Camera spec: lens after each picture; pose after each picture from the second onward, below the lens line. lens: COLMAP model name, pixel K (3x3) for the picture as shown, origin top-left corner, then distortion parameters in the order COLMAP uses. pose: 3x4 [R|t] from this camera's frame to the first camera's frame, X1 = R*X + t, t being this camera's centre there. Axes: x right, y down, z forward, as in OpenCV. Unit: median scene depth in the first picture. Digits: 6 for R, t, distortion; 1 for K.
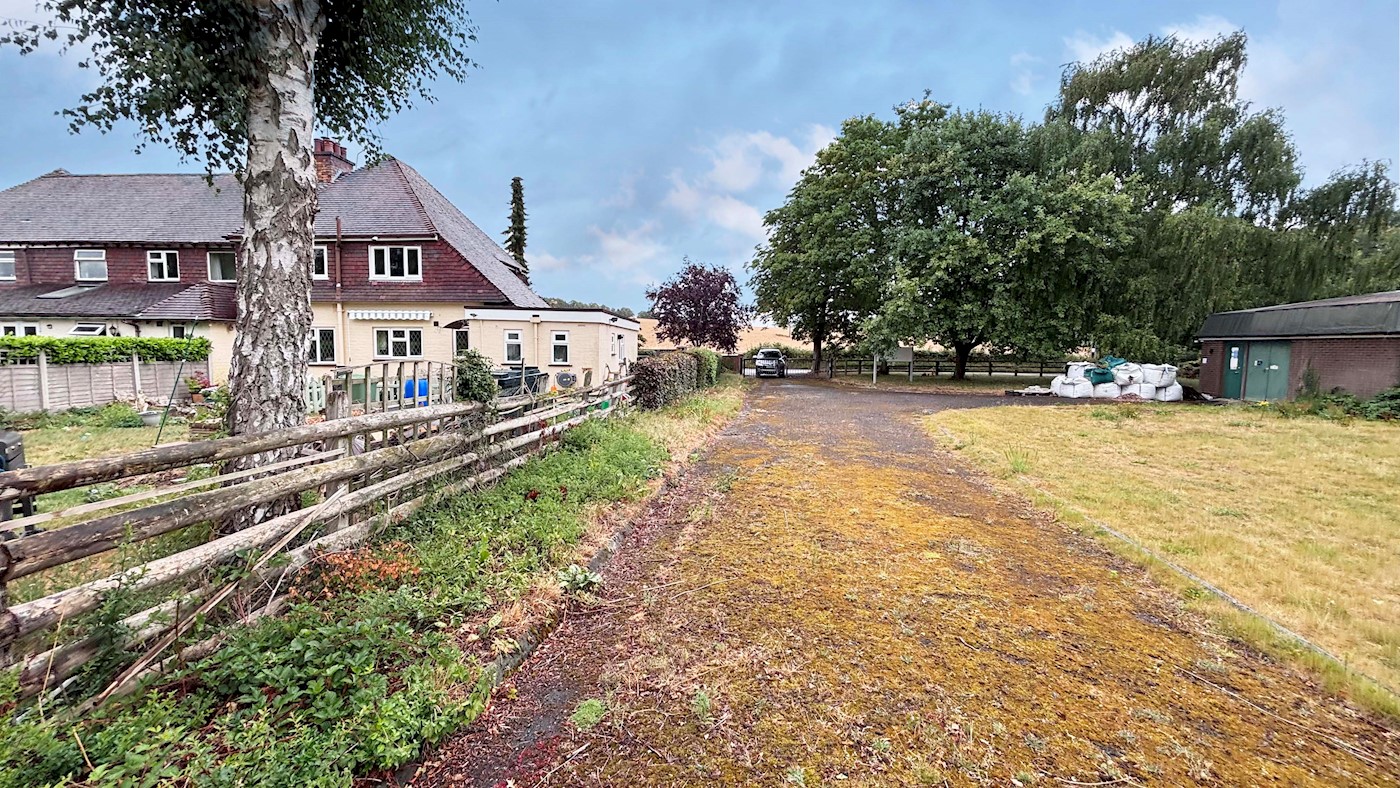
lens RADIAL K [[545.4, 0, 693.4], [0, 545.4, 395.3], [0, 0, 1]] dist [-0.003809, 0.000626]
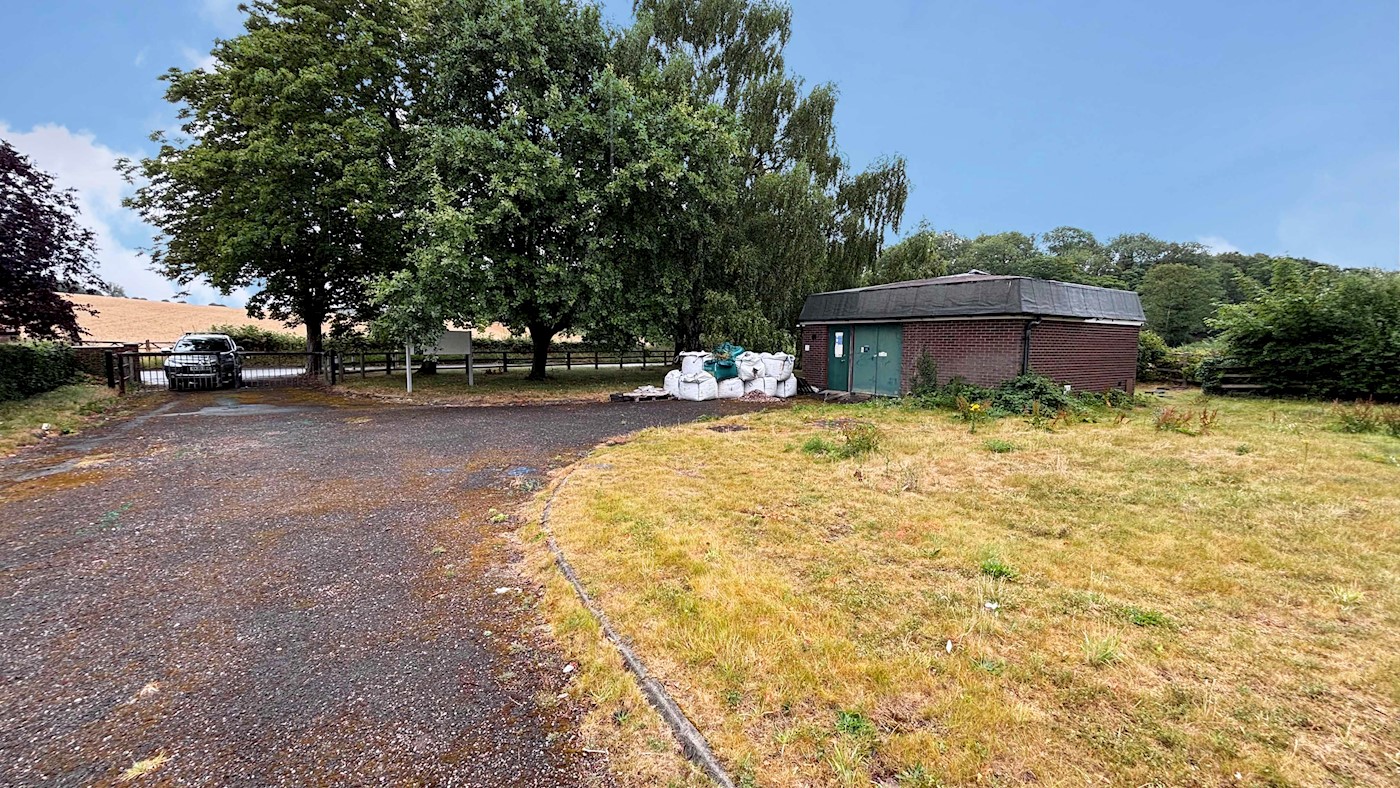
lens RADIAL K [[545.4, 0, 691.0], [0, 545.4, 396.0], [0, 0, 1]] dist [-0.003809, 0.000626]
pose [[0.719436, -0.071579, 0.690860, 0.174268], [0.057646, 0.997397, 0.043308, -0.031161], [-0.692162, 0.008668, 0.721690, 0.443784]]
